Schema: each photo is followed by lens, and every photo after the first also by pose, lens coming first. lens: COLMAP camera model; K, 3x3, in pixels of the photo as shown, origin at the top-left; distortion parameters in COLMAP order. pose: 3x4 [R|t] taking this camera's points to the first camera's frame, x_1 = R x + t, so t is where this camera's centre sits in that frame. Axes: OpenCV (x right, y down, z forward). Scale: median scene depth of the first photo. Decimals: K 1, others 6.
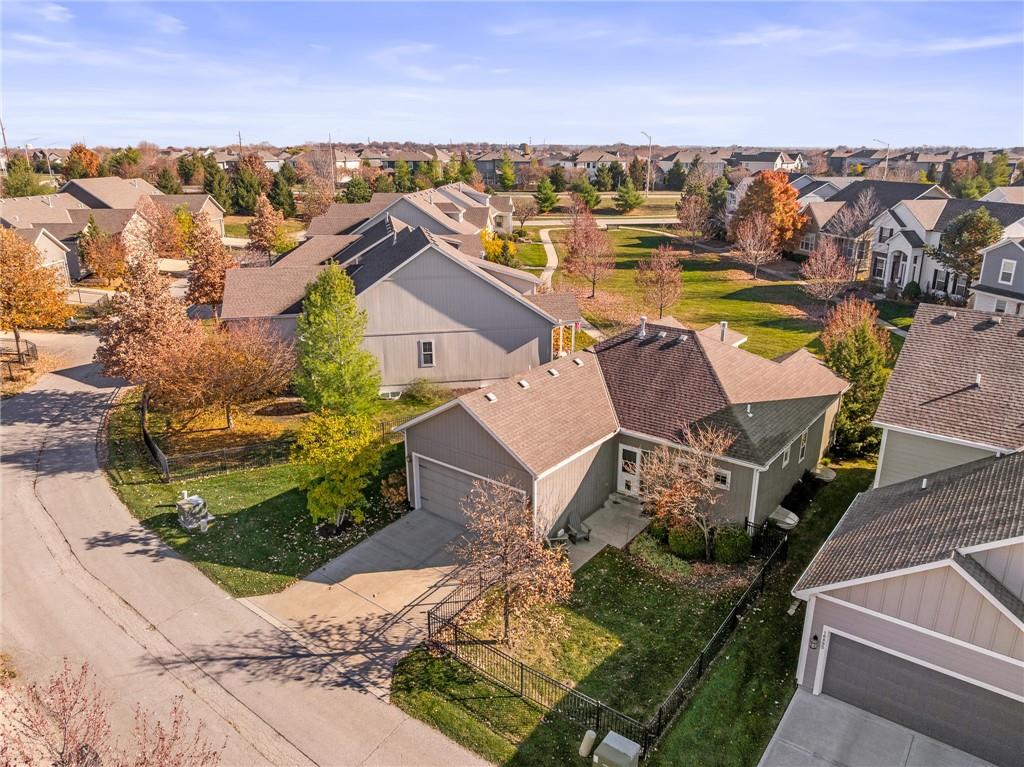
lens RADIAL K [[720.8, 0, 517.3], [0, 720.8, 381.2], [0, 0, 1]] dist [-0.031080, 0.005123]
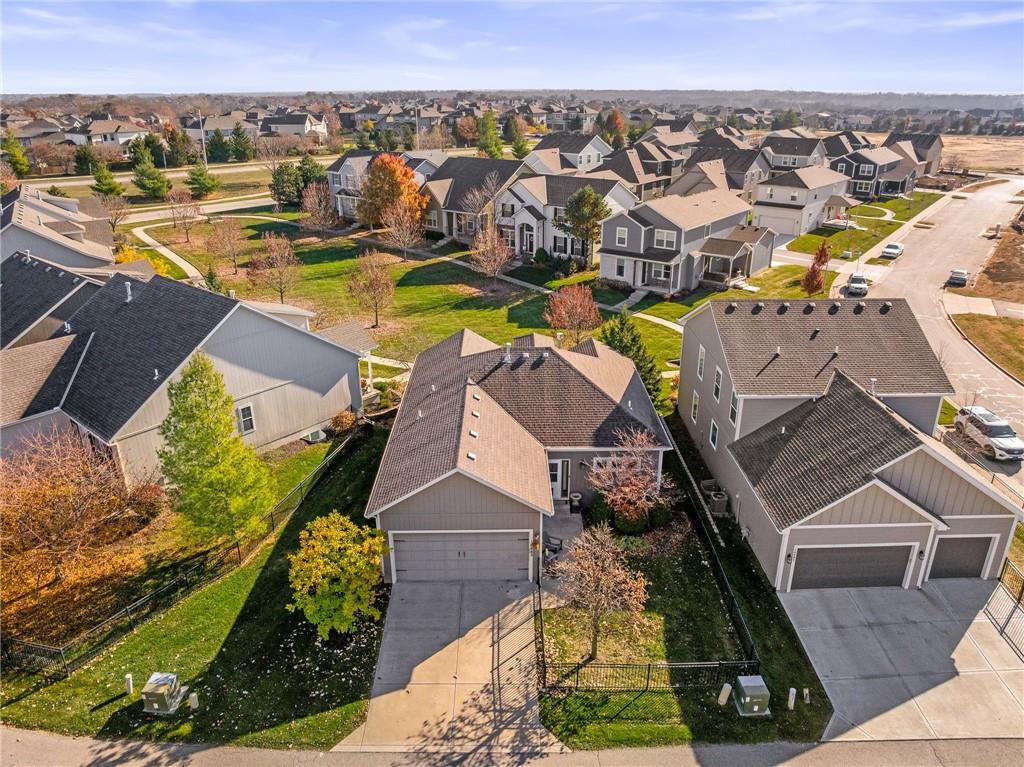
lens RADIAL K [[720.8, 0, 514.0], [0, 720.8, 384.4], [0, 0, 1]] dist [-0.031080, 0.005123]
pose [[0.781298, -0.237444, 0.577229, -0.581558], [0.195240, 0.971376, 0.135314, -0.215008], [-0.592836, 0.006978, 0.805293, 0.109110]]
